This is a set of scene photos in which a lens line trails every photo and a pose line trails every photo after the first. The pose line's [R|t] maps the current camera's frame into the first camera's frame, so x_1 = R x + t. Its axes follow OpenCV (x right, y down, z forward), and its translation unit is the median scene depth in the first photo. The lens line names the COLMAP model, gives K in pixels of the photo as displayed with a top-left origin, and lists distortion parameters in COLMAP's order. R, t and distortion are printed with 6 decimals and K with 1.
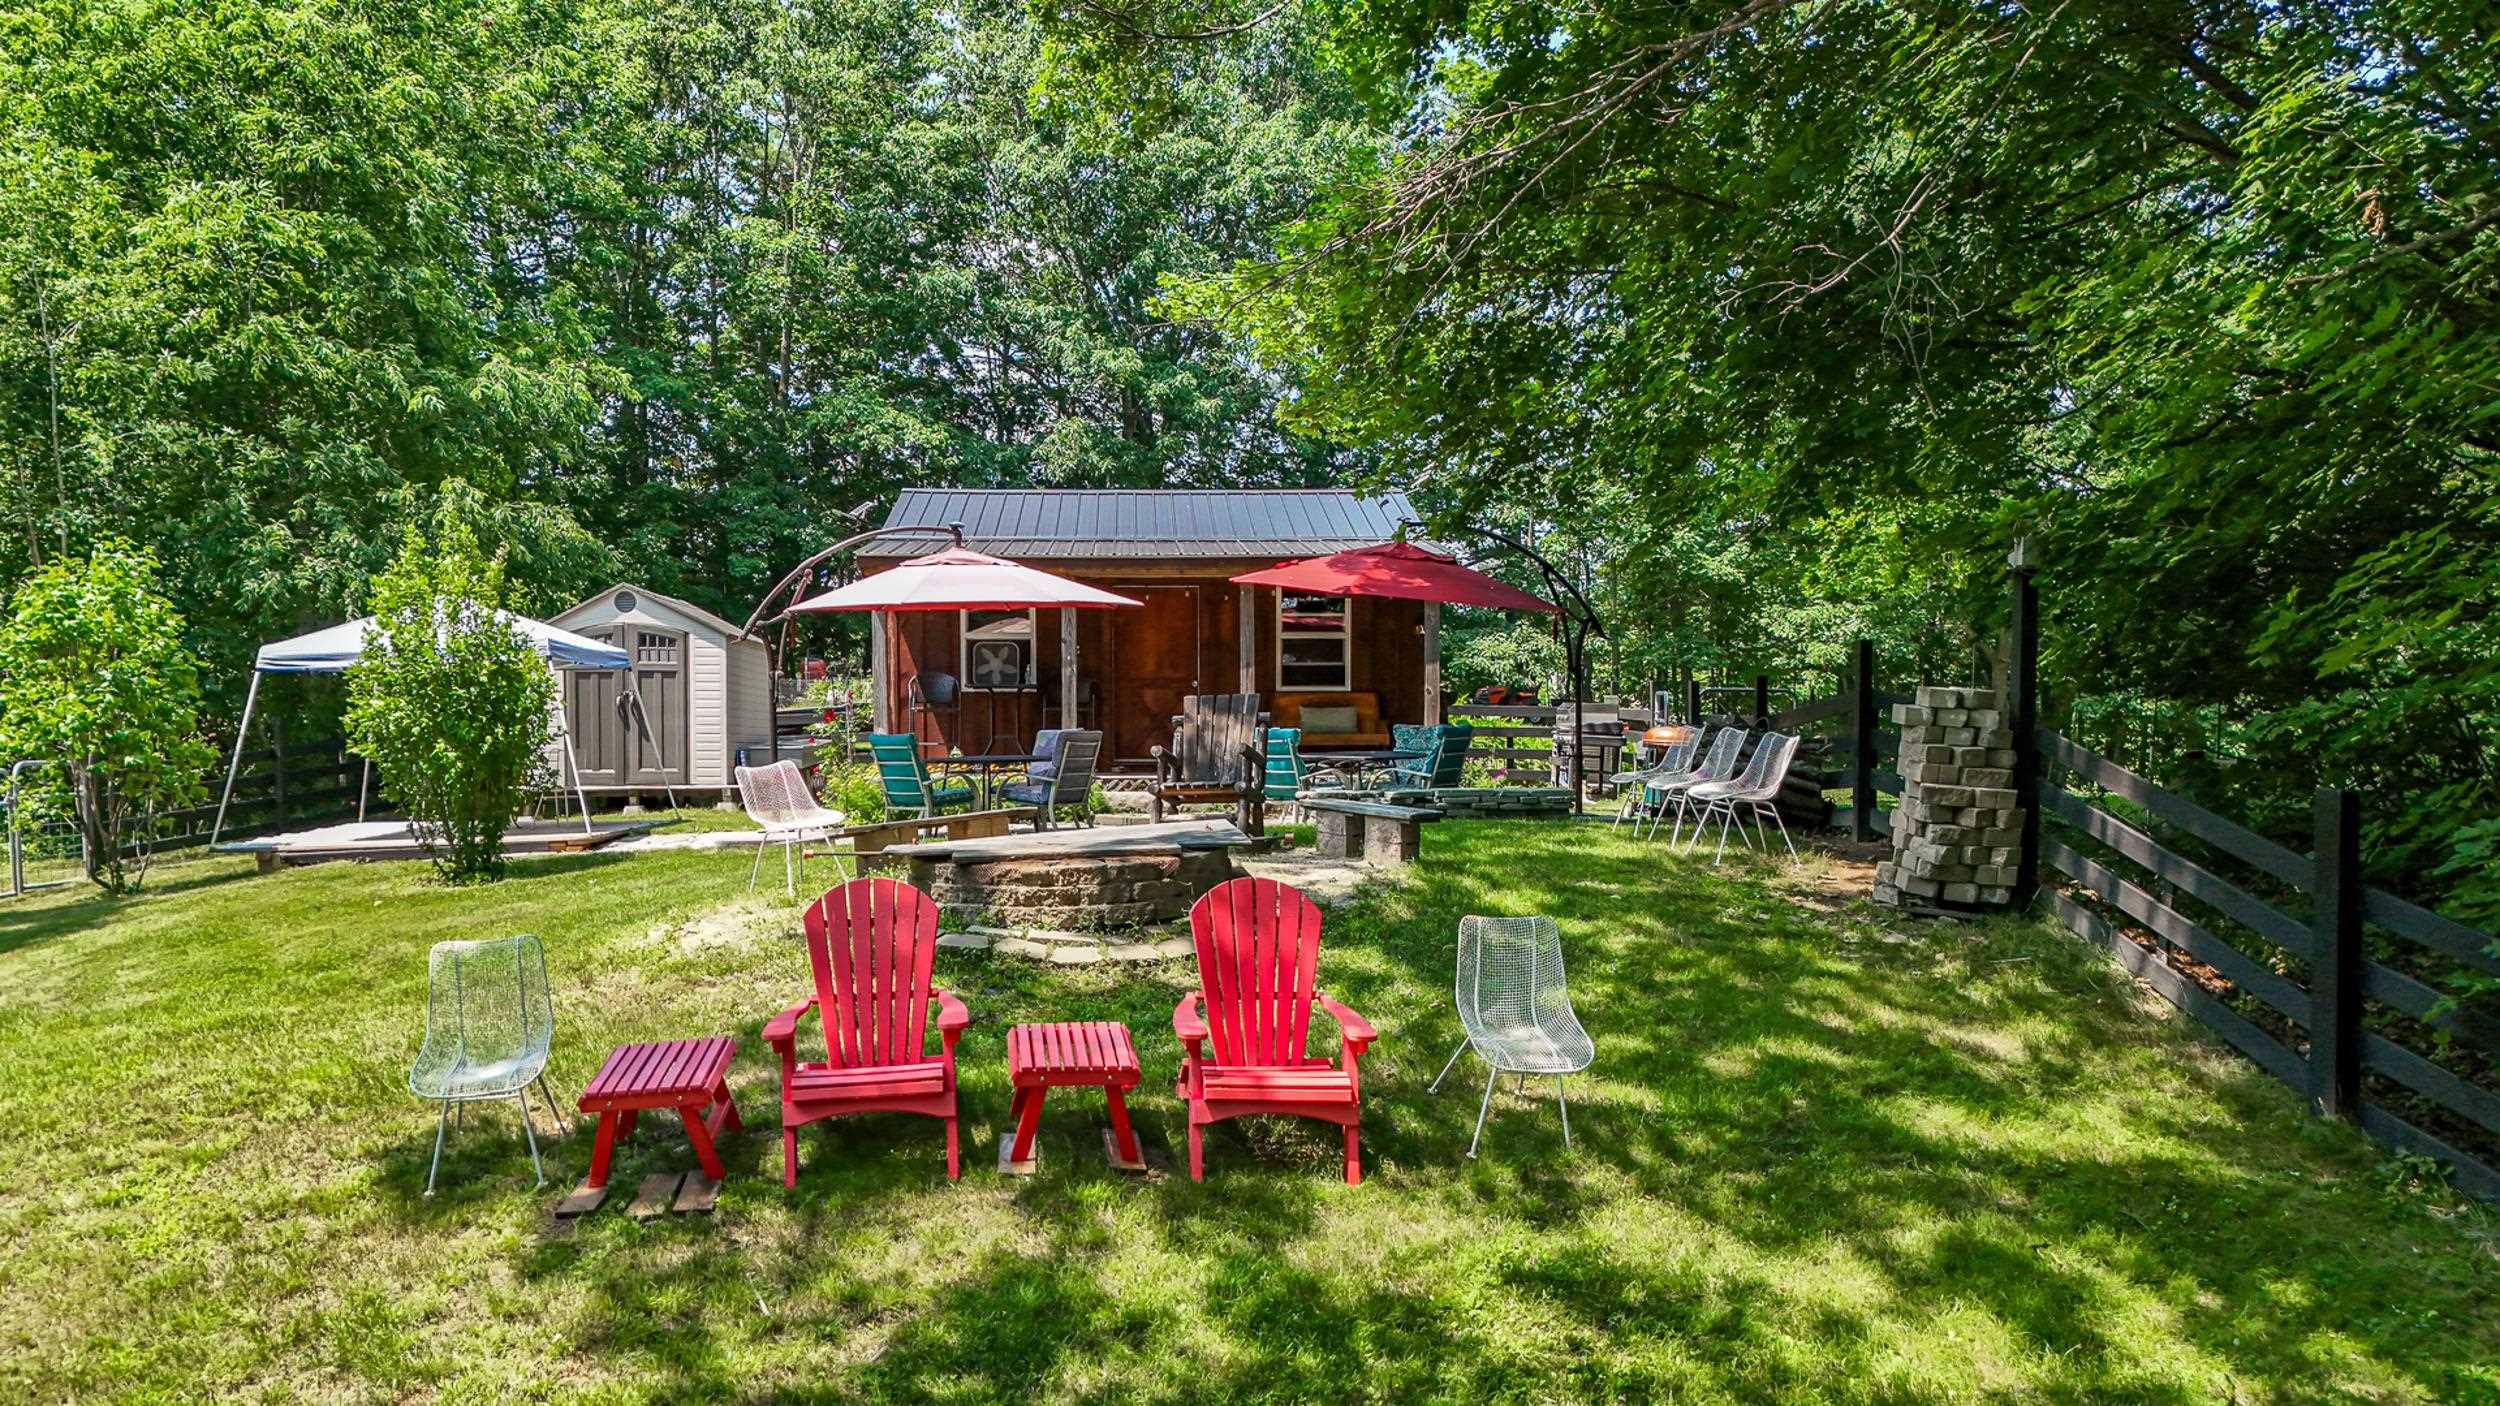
lens RADIAL K [[1809.6, 0, 1250.7], [0, 1809.6, 705.6], [0, 0, 1]] dist [0.007623, 0.000950]
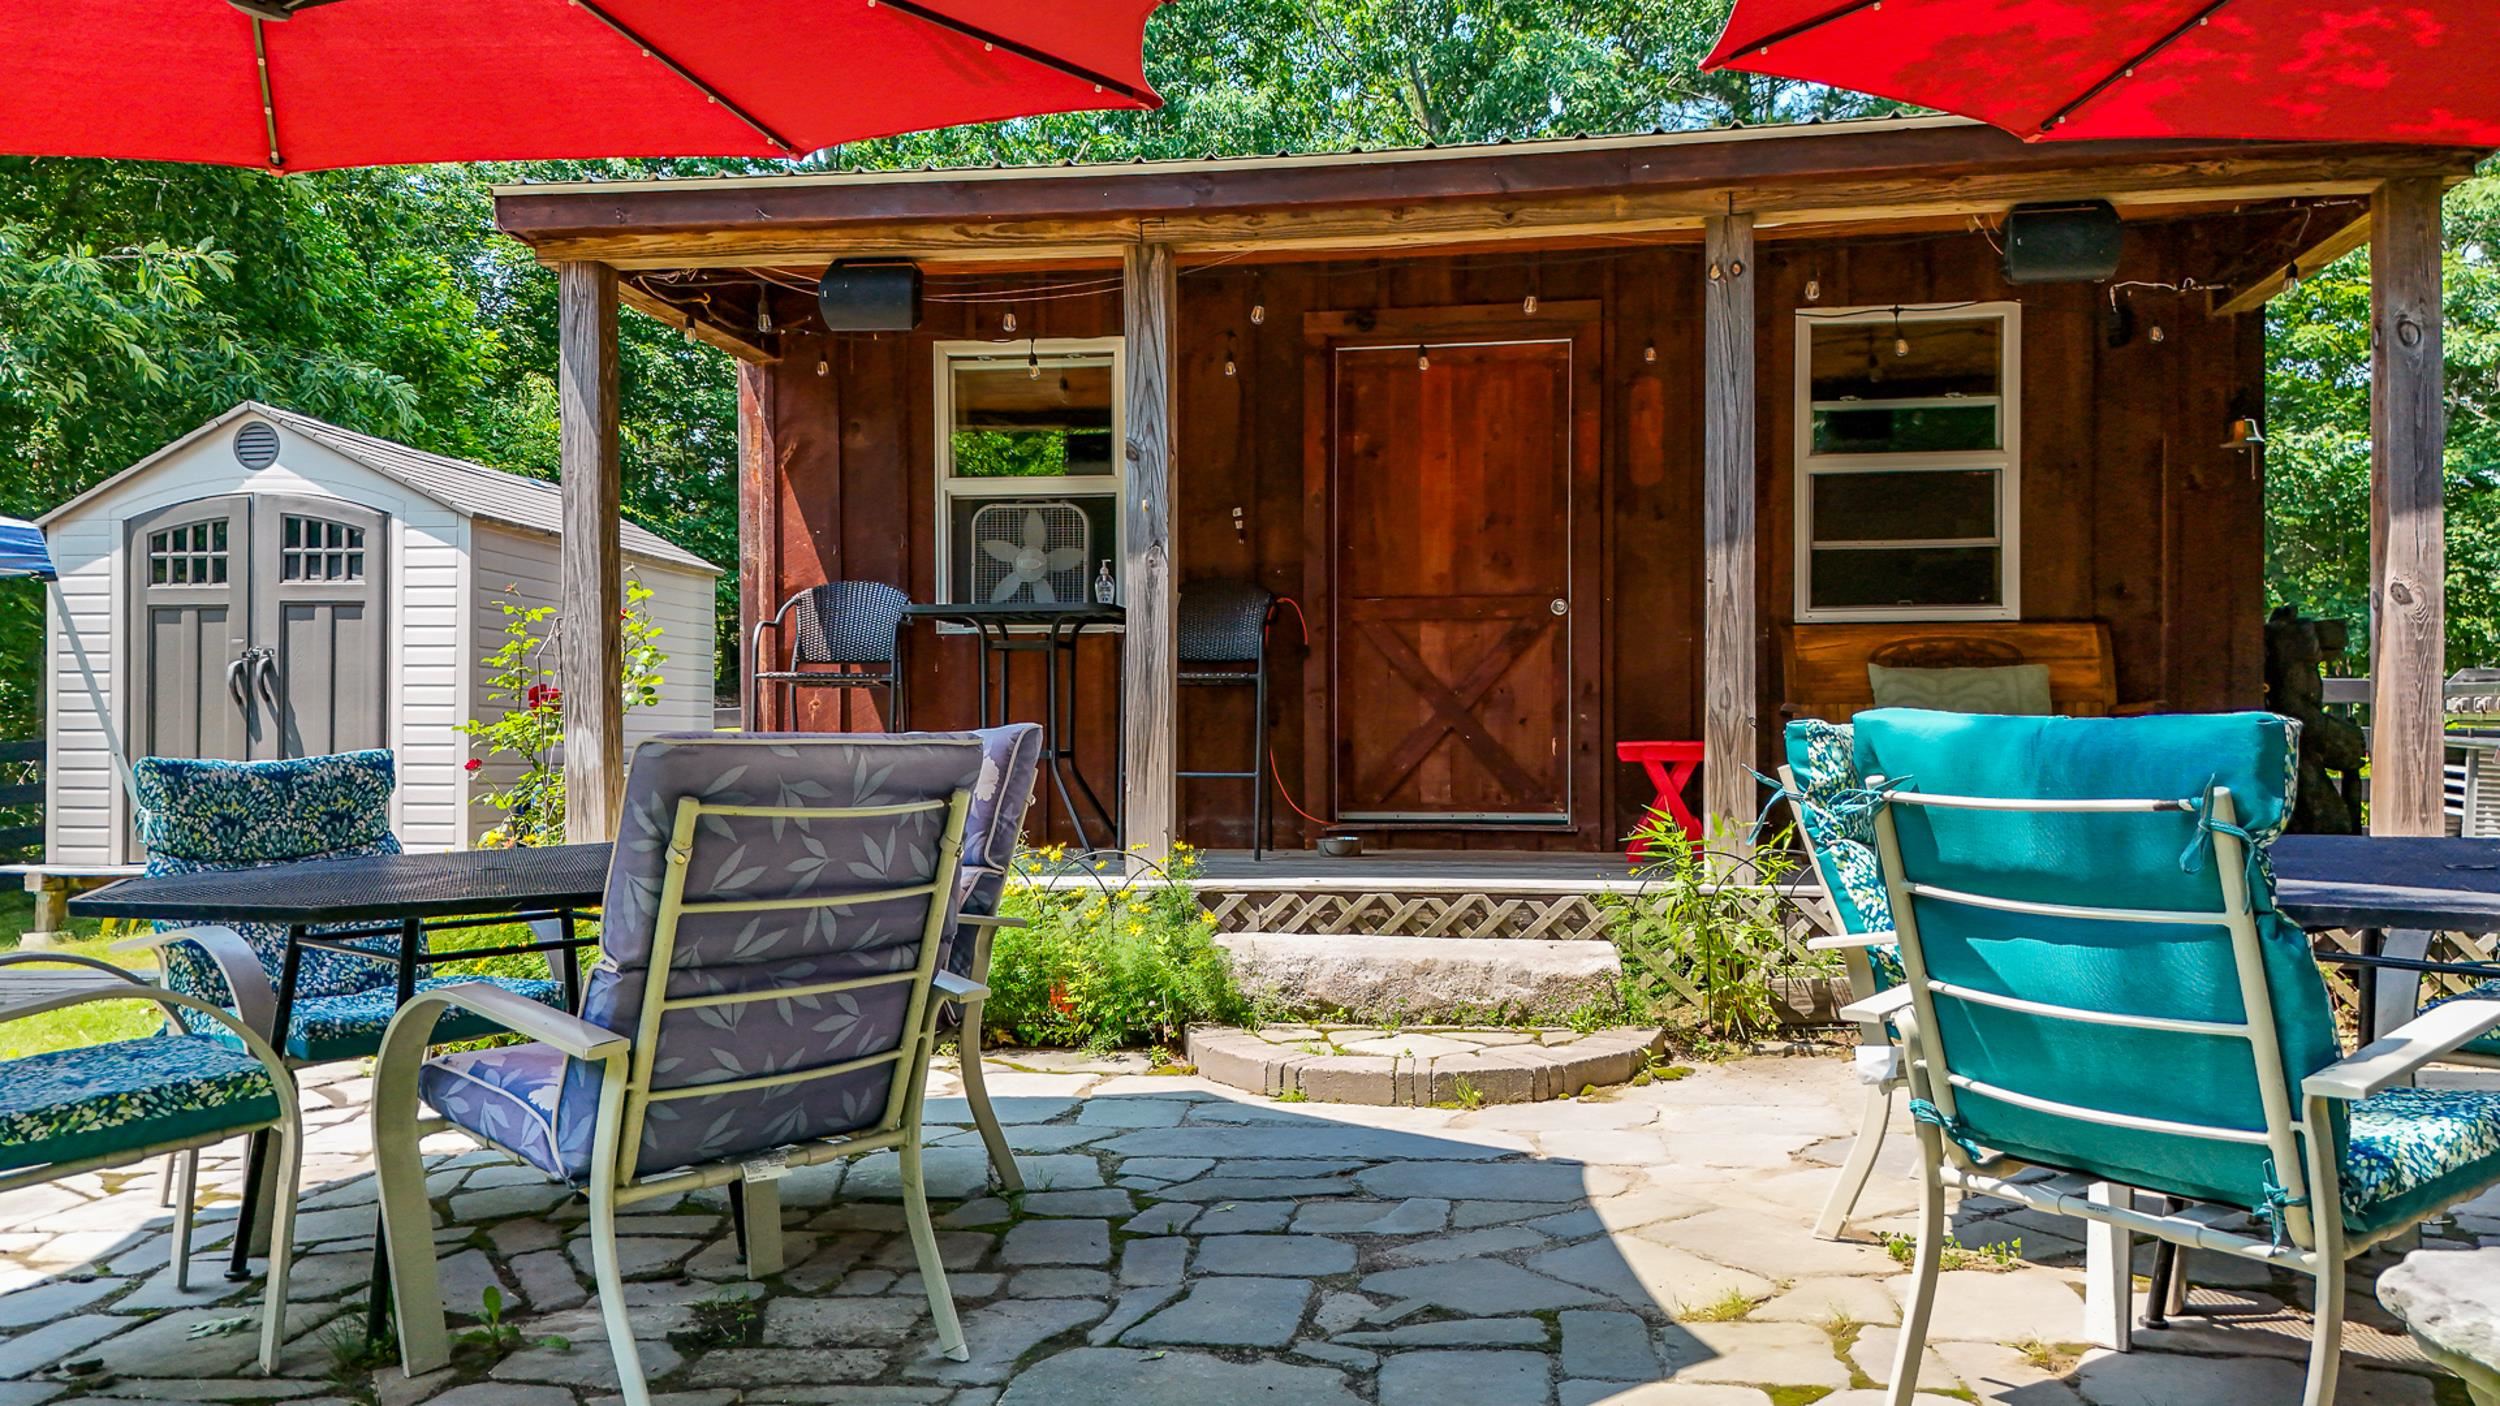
lens RADIAL K [[1809.6, 0, 1253.7], [0, 1809.6, 707.6], [0, 0, 1]] dist [0.007623, 0.000950]
pose [[0.977469, -0.004661, -0.211025, -0.014329], [0.003207, 0.999969, -0.007232, 0.010541], [0.211052, 0.006392, 0.977454, 0.631232]]
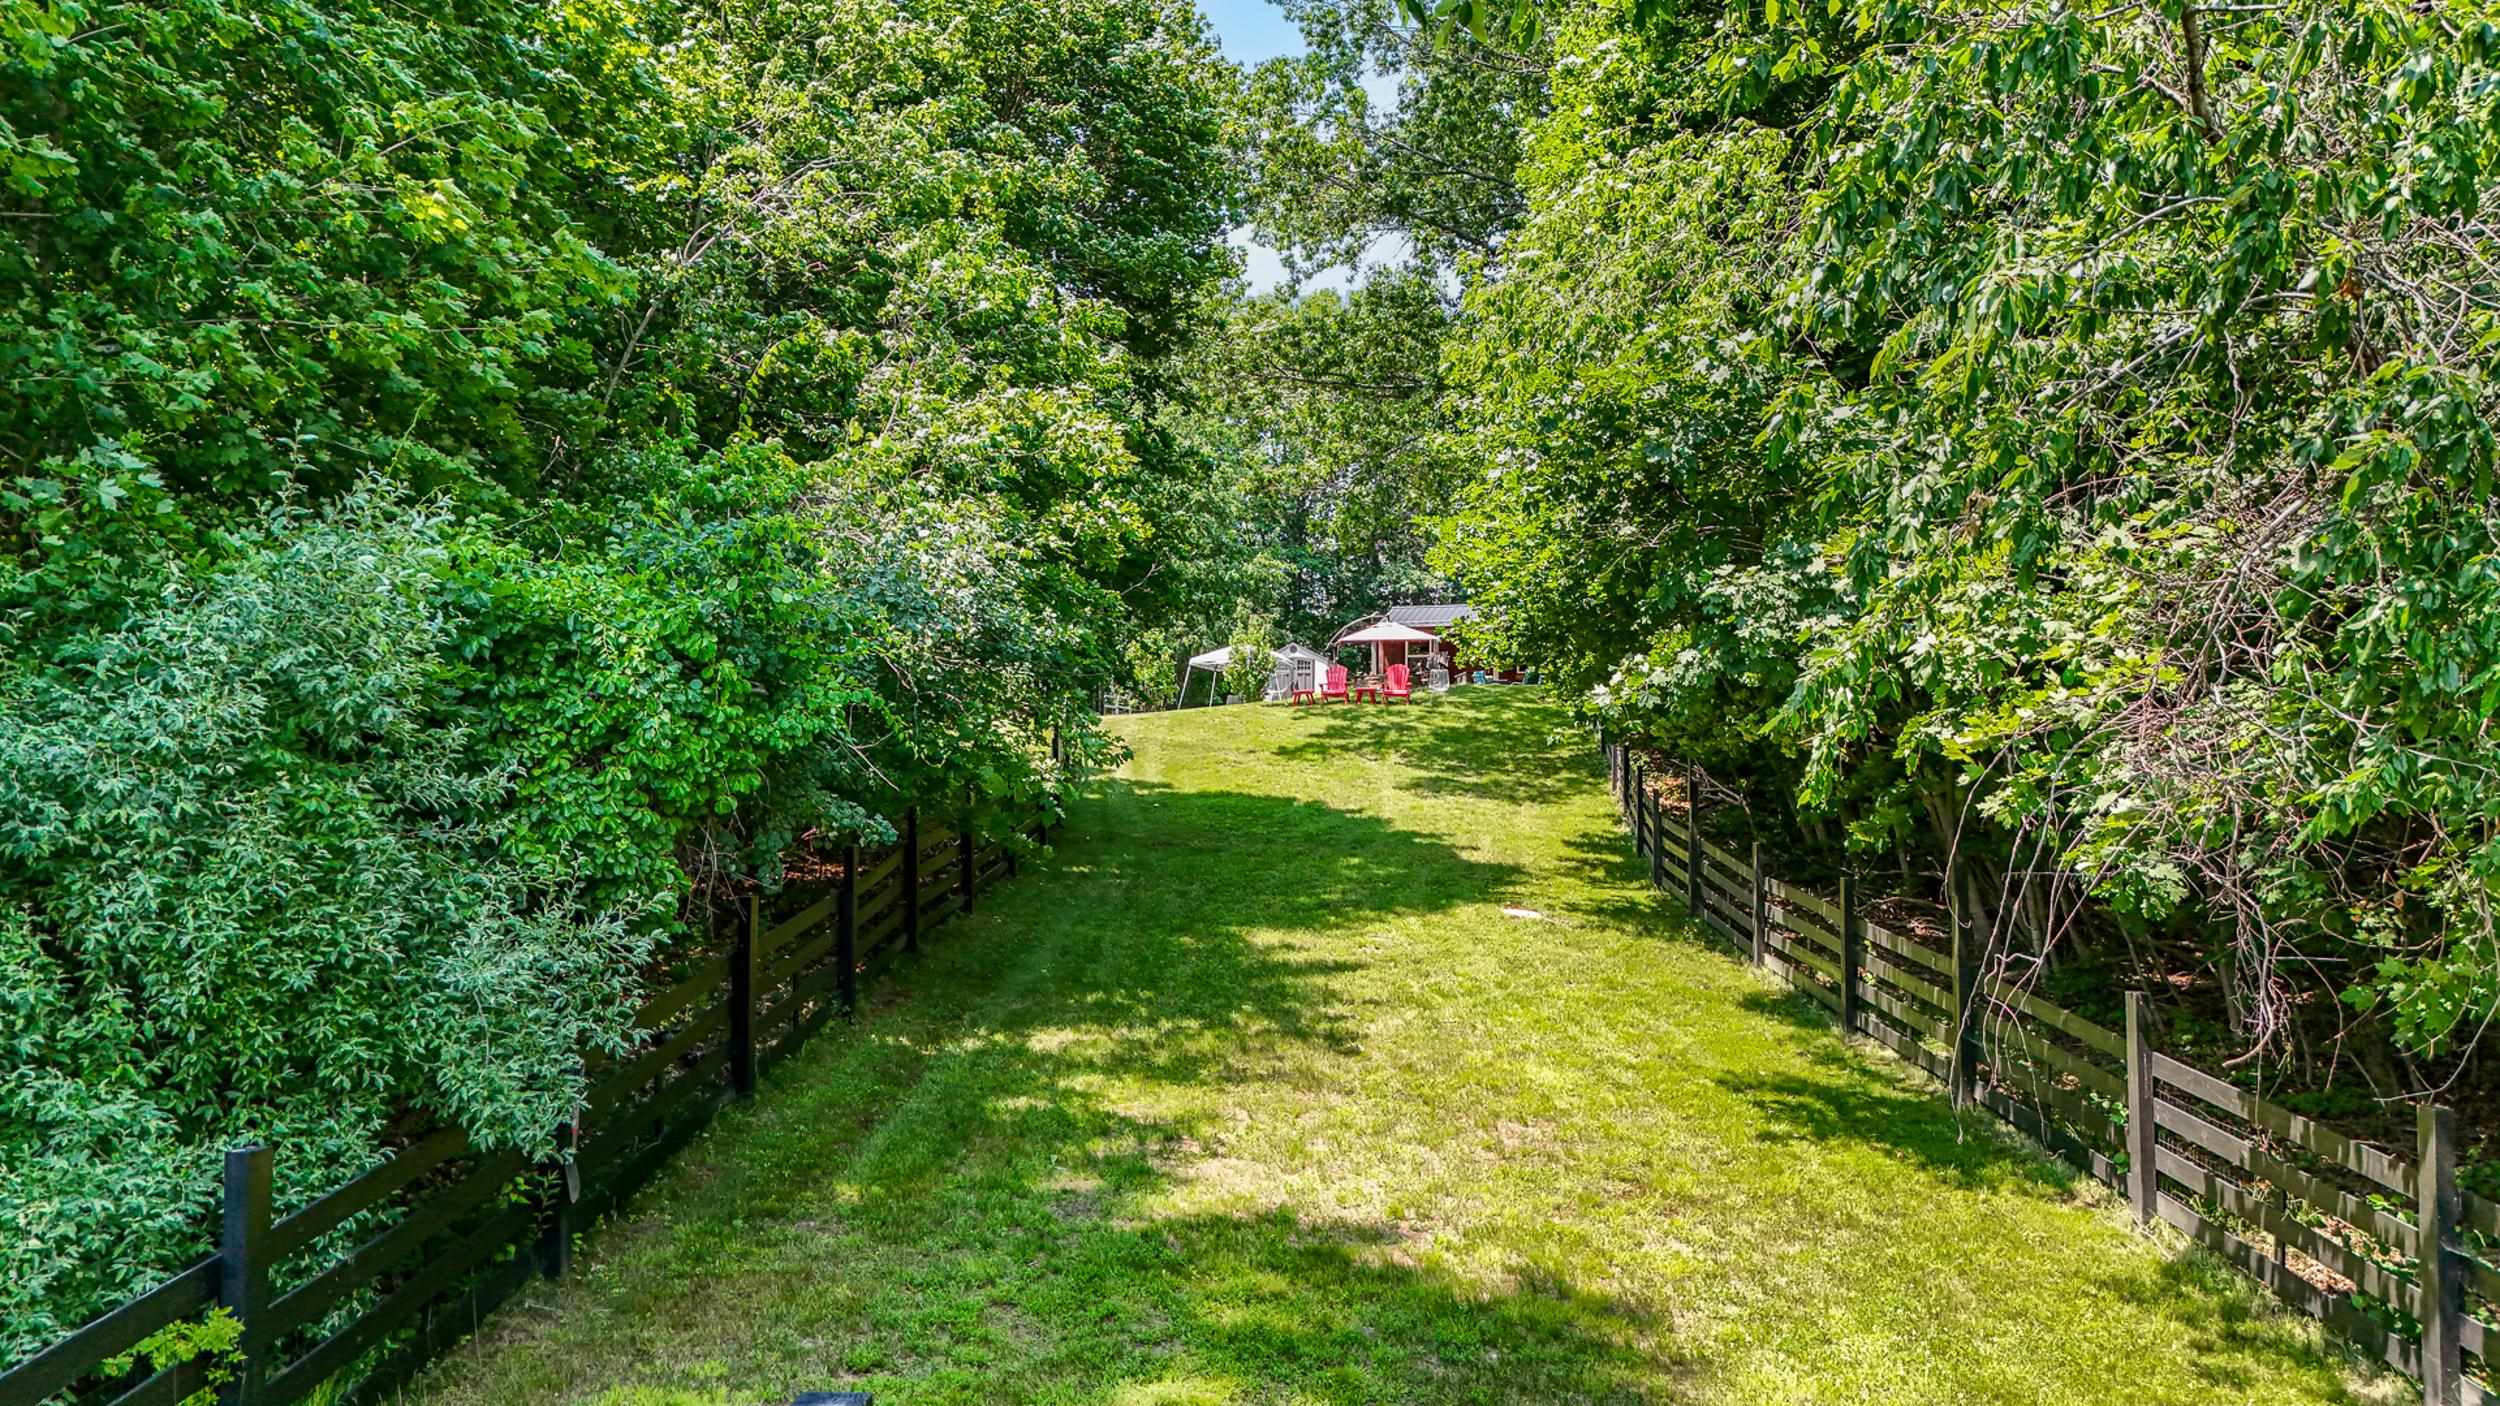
lens RADIAL K [[1809.6, 0, 1250.0], [0, 1809.6, 703.2], [0, 0, 1]] dist [0.007623, 0.000950]
pose [[0.937734, -0.026405, -0.346350, 0.545967], [-0.000153, 0.997075, -0.076428, 0.236110], [0.347355, 0.071722, 0.934987, -1.597142]]
